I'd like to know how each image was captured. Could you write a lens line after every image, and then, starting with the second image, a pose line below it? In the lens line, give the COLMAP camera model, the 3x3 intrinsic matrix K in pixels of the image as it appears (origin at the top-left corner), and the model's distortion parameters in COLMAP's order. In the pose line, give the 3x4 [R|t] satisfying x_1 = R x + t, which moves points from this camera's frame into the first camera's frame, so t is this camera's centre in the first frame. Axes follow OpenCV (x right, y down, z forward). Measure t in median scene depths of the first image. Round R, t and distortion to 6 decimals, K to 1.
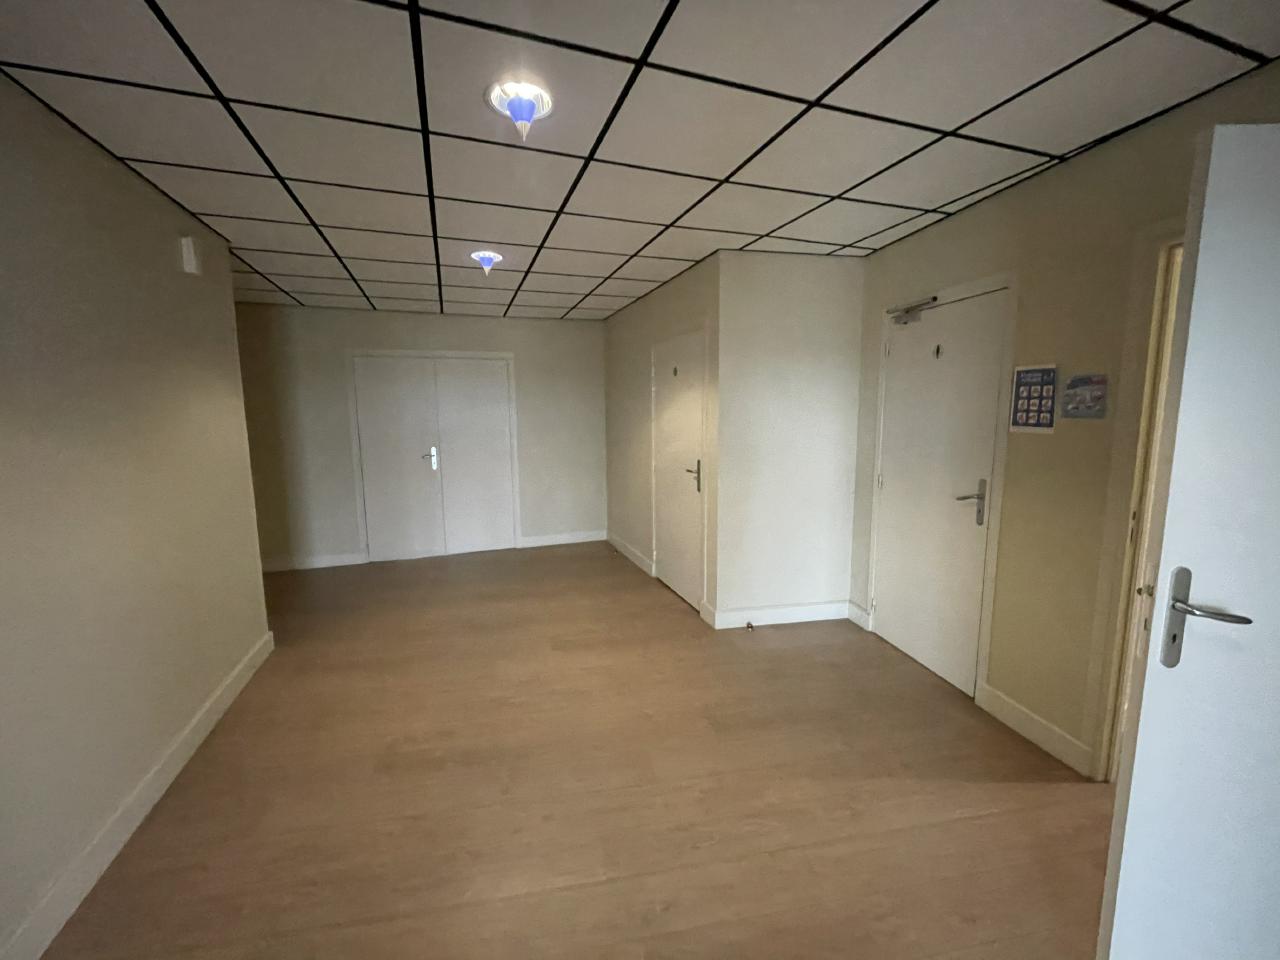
lens RADIAL K [[519.9, 0, 636.7], [0, 519.9, 483.6], [0, 0, 1]] dist [-0.002834, -0.000216]
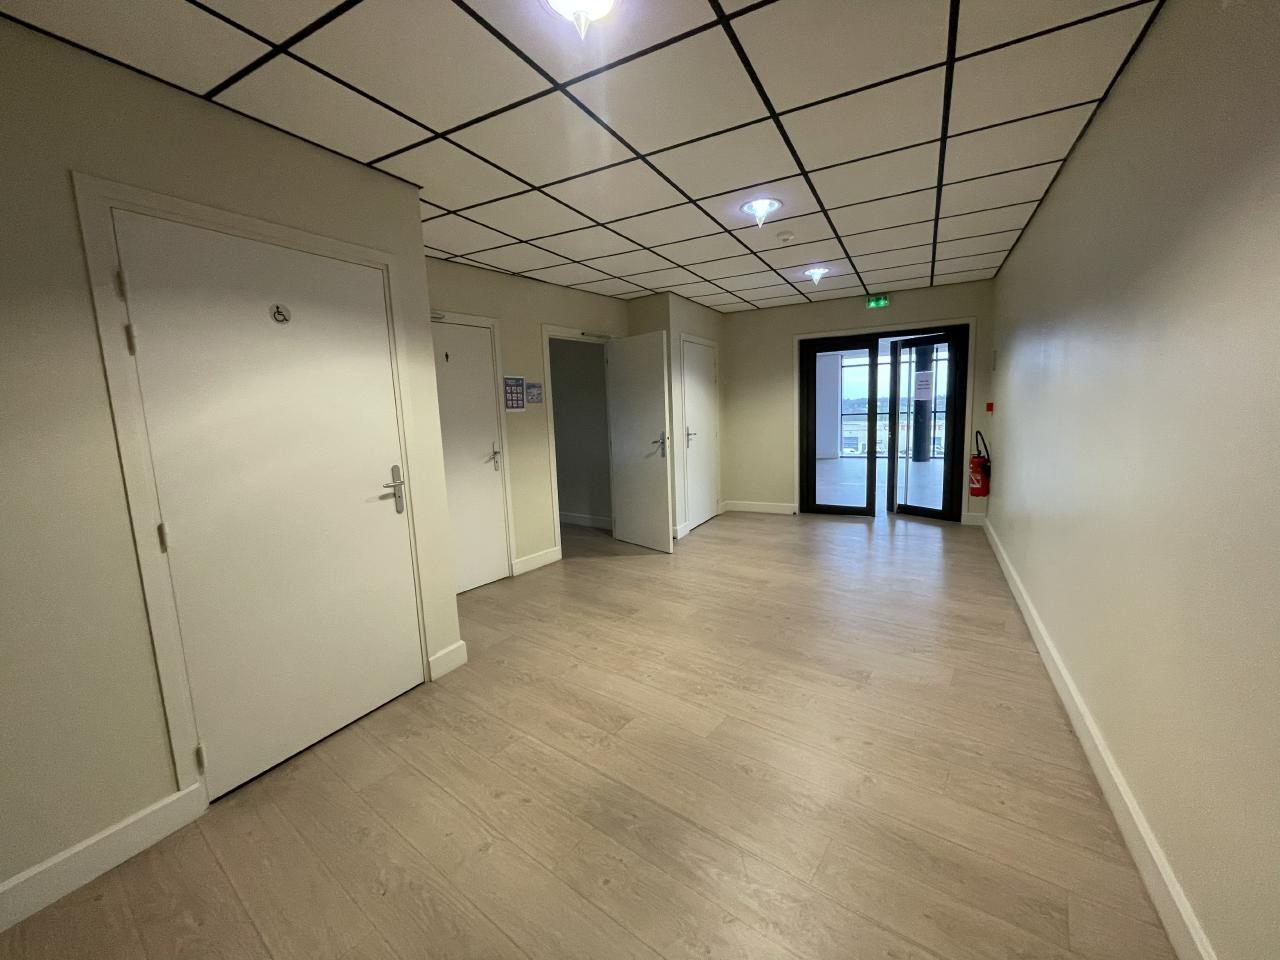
lens RADIAL K [[519.9, 0, 647.0], [0, 519.9, 481.7], [0, 0, 1]] dist [-0.002834, -0.000216]
pose [[-0.677890, -0.068494, 0.731966, -0.967323], [0.146471, 0.963106, 0.225773, -0.210699], [-0.720425, 0.260261, -0.642847, 1.950480]]
